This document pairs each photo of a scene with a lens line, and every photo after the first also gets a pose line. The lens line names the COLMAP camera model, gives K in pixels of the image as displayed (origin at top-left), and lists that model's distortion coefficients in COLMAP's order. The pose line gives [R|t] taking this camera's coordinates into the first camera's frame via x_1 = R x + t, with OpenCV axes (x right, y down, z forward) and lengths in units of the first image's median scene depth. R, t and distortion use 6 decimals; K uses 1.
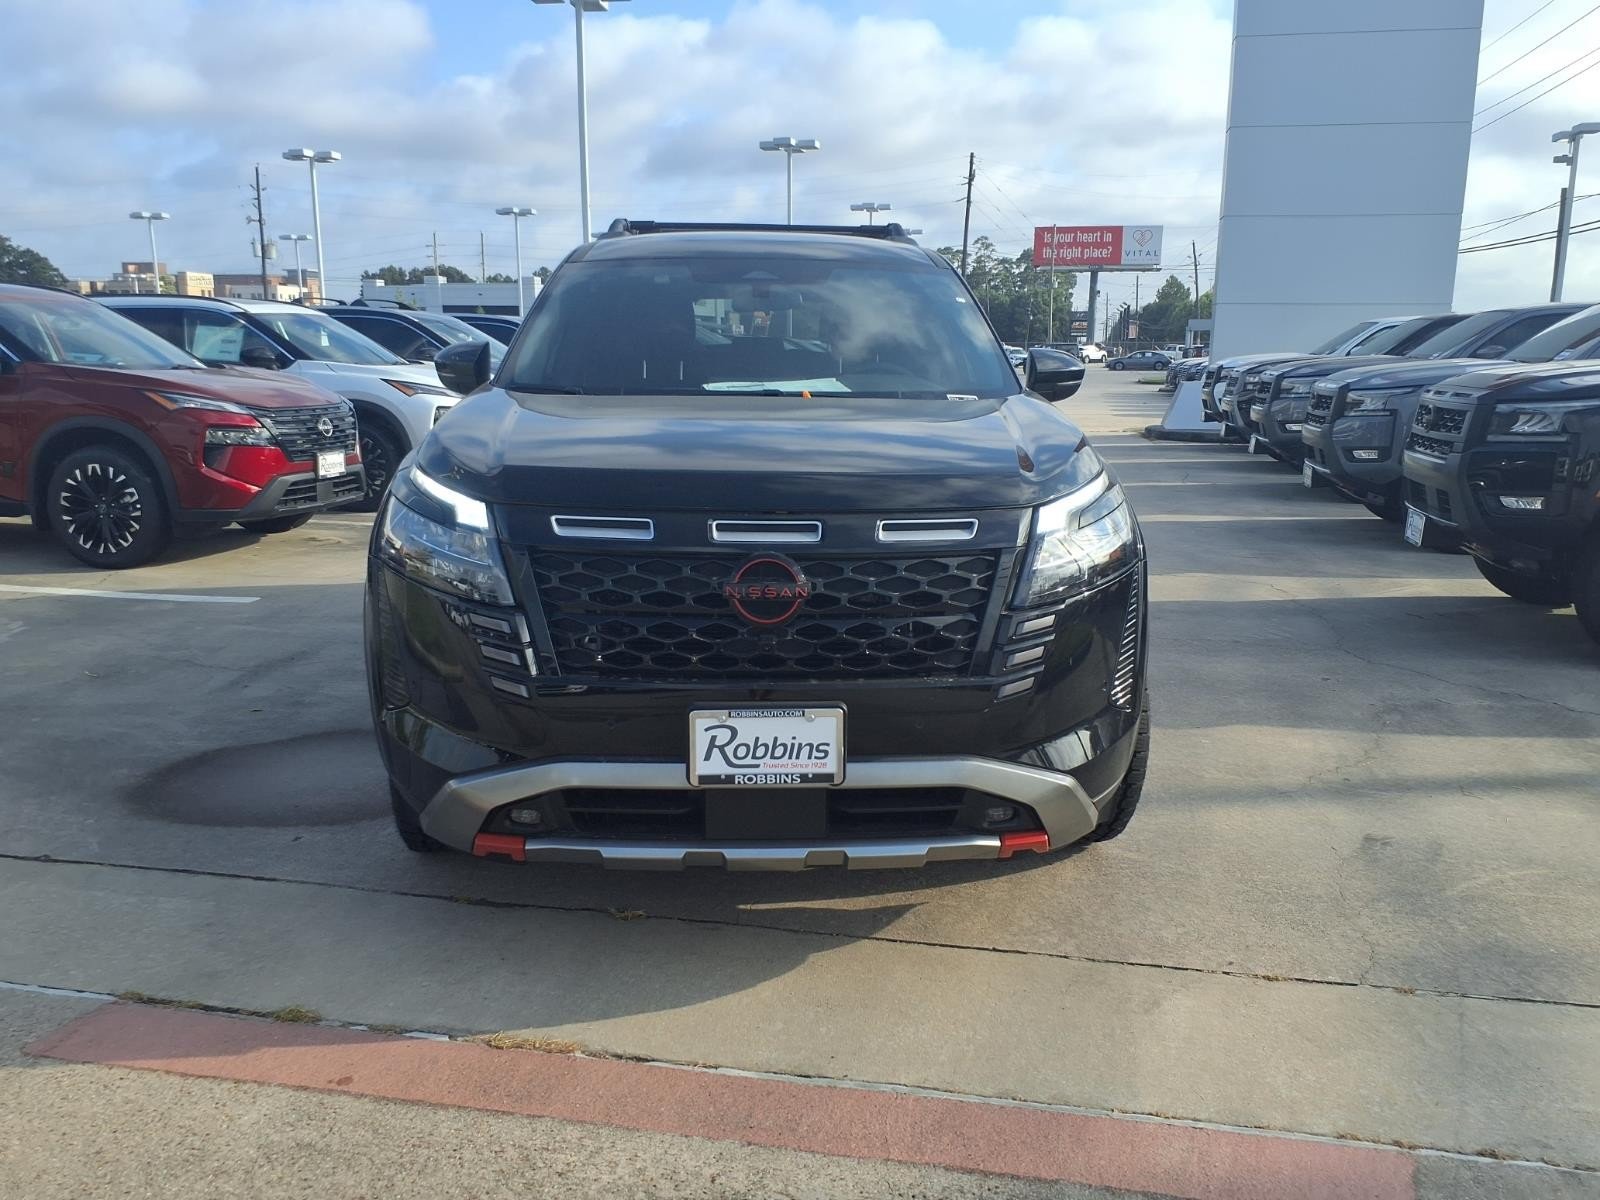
lens RADIAL K [[1286.3, 0, 795.2], [0, 1286.3, 625.3], [0, 0, 1]] dist [0.075912, -0.135281]
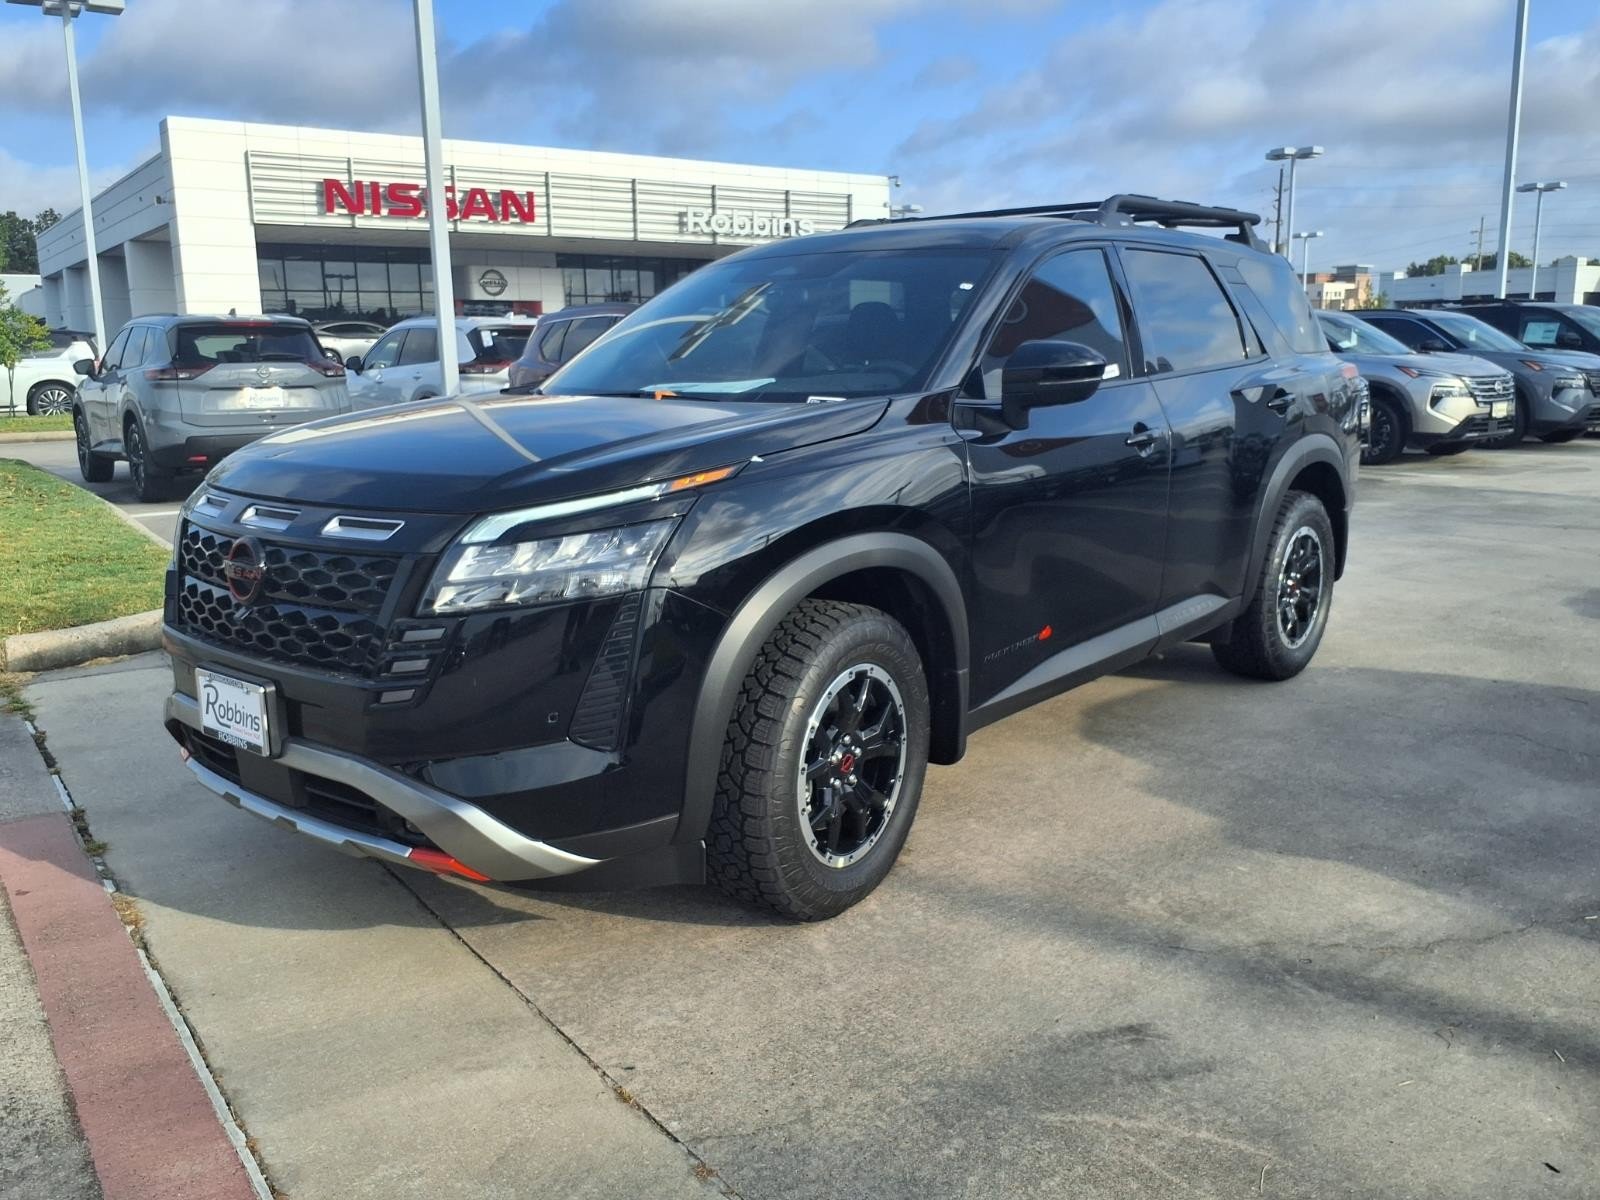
lens RADIAL K [[1301.9, 0, 809.5], [0, 1301.9, 611.9], [0, 0, 1]] dist [0.005417, -0.004838]
pose [[0.731772, 0.117081, -0.671418, 0.779382], [-0.122989, 0.991646, 0.038876, -0.068147], [0.670361, 0.054129, 0.740058, 0.351083]]
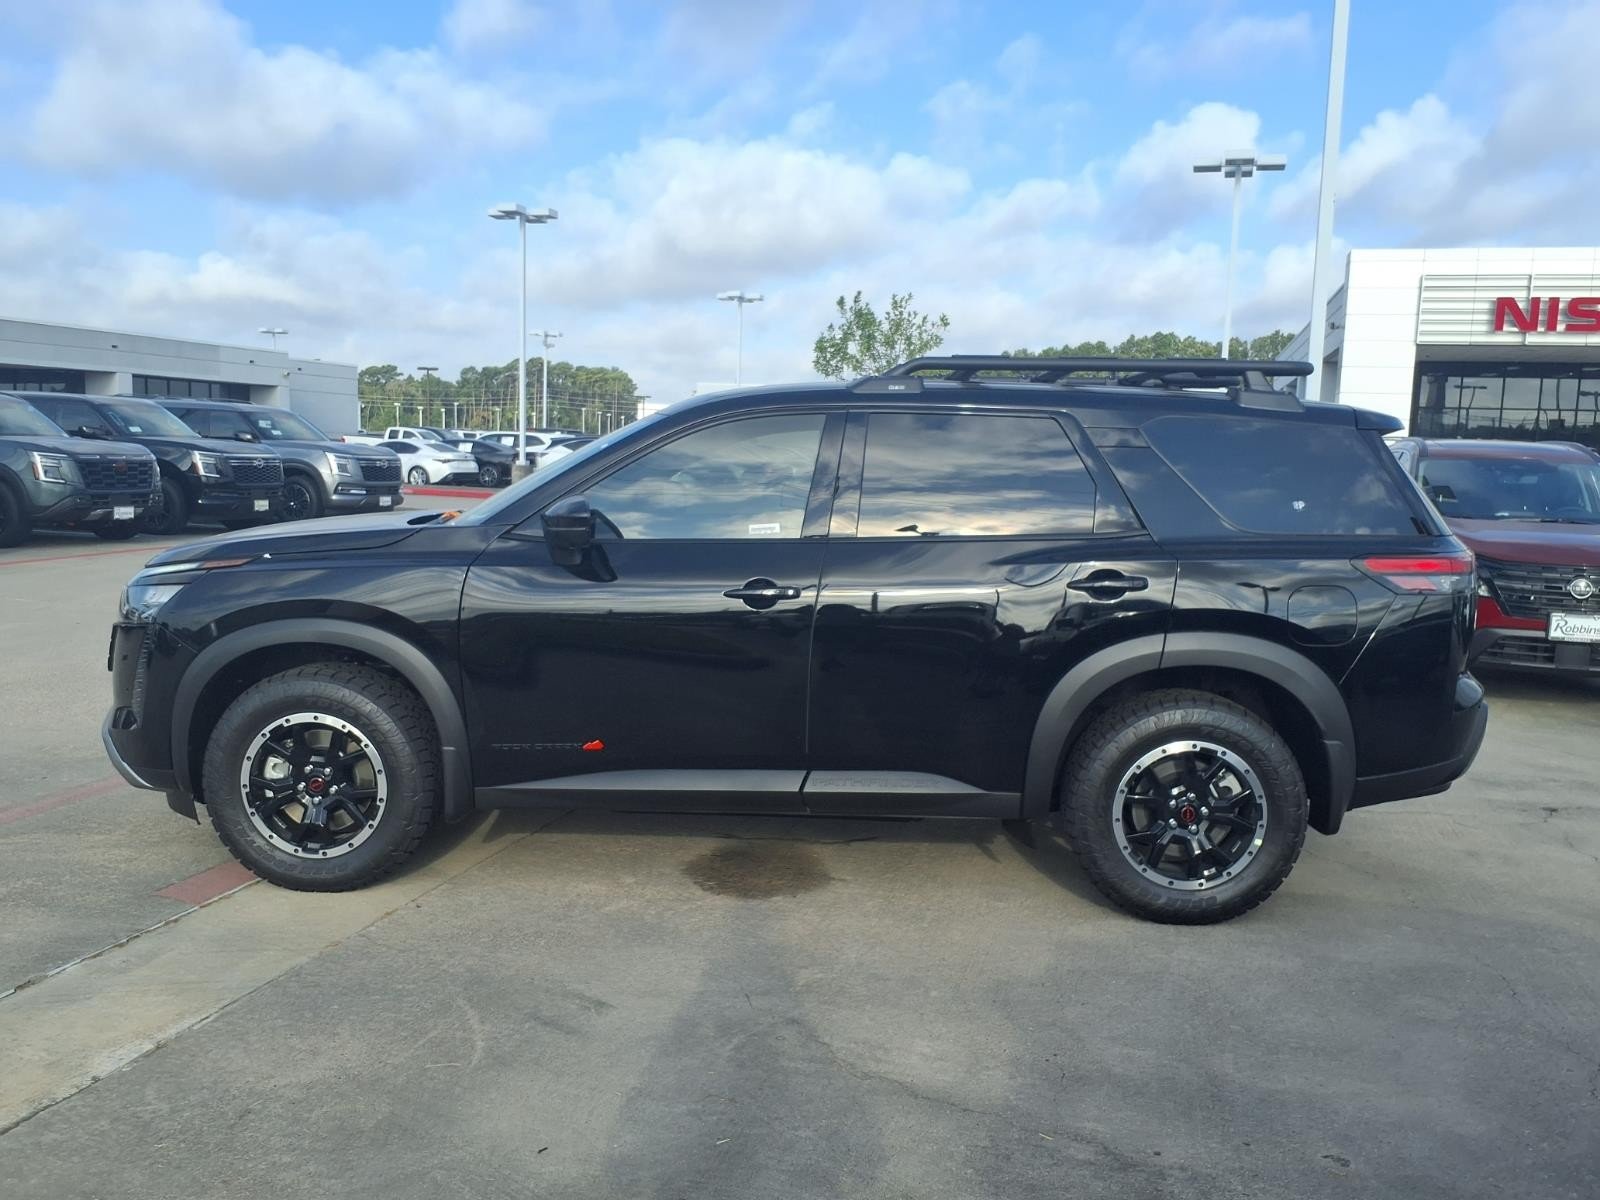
lens RADIAL K [[1286.3, 0, 795.2], [0, 1286.3, 625.3], [0, 0, 1]] dist [0.075912, -0.135281]
pose [[-0.093040, 0.122373, -0.988114, 1.370283], [-0.235195, 0.961631, 0.141239, -0.280138], [0.967485, 0.245540, -0.060689, 1.152799]]
